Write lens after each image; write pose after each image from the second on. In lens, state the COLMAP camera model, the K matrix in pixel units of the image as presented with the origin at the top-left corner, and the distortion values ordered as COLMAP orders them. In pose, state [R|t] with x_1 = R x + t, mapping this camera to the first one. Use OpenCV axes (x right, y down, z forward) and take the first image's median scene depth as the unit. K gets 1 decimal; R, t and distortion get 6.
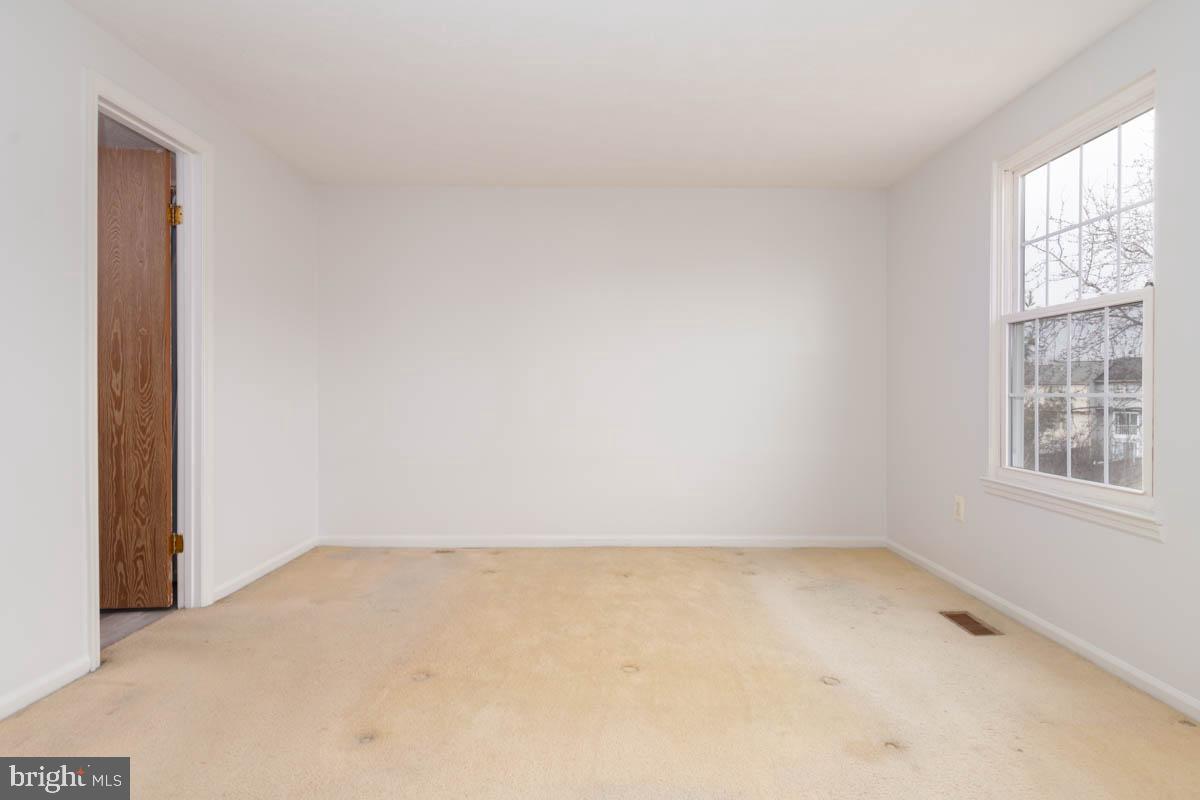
lens RADIAL K [[662.0, 0, 598.1], [0, 662.0, 404.9], [0, 0, 1]] dist [0.001858, -0.000474]
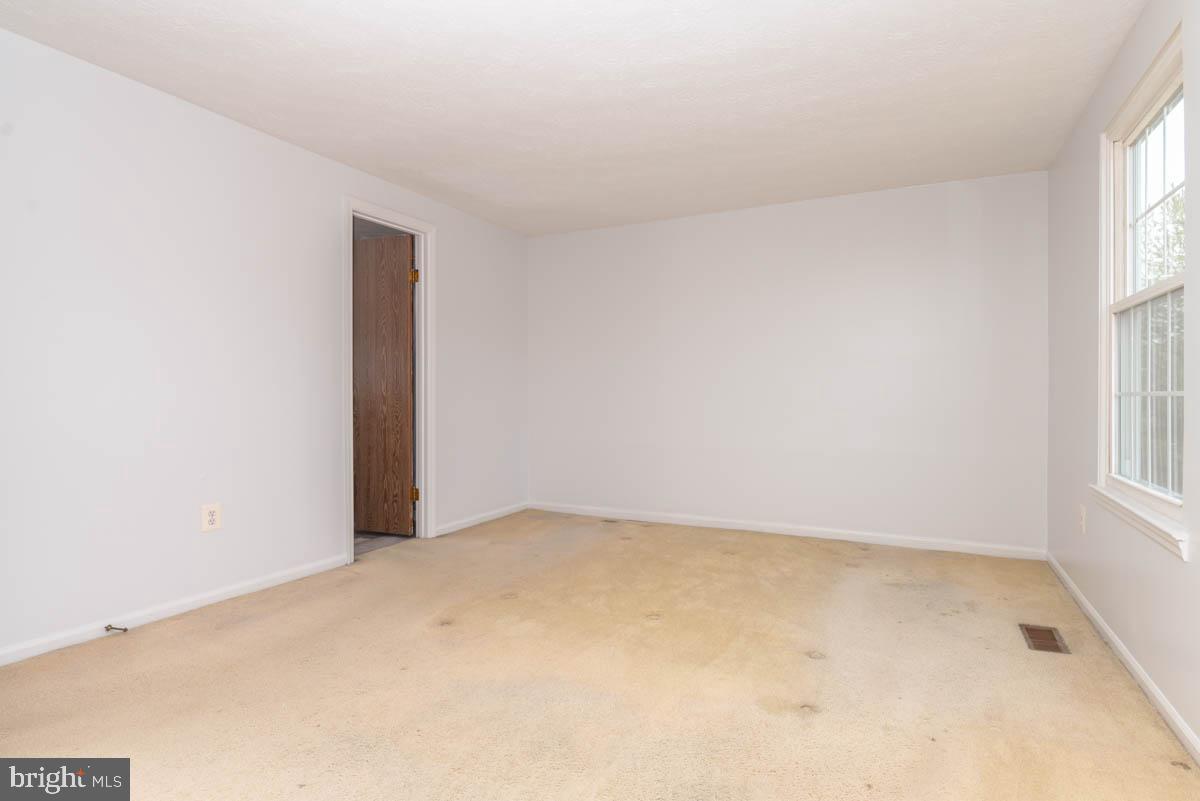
lens RADIAL K [[612.8, 0, 600.0], [0, 612.8, 400.5], [0, 0, 1]] dist [-0.002851, -0.001043]
pose [[0.890254, 0.002339, -0.455459, 0.378280], [-0.006640, 0.999947, -0.007843, 0.004796], [0.455417, 0.010006, 0.890222, -0.051220]]
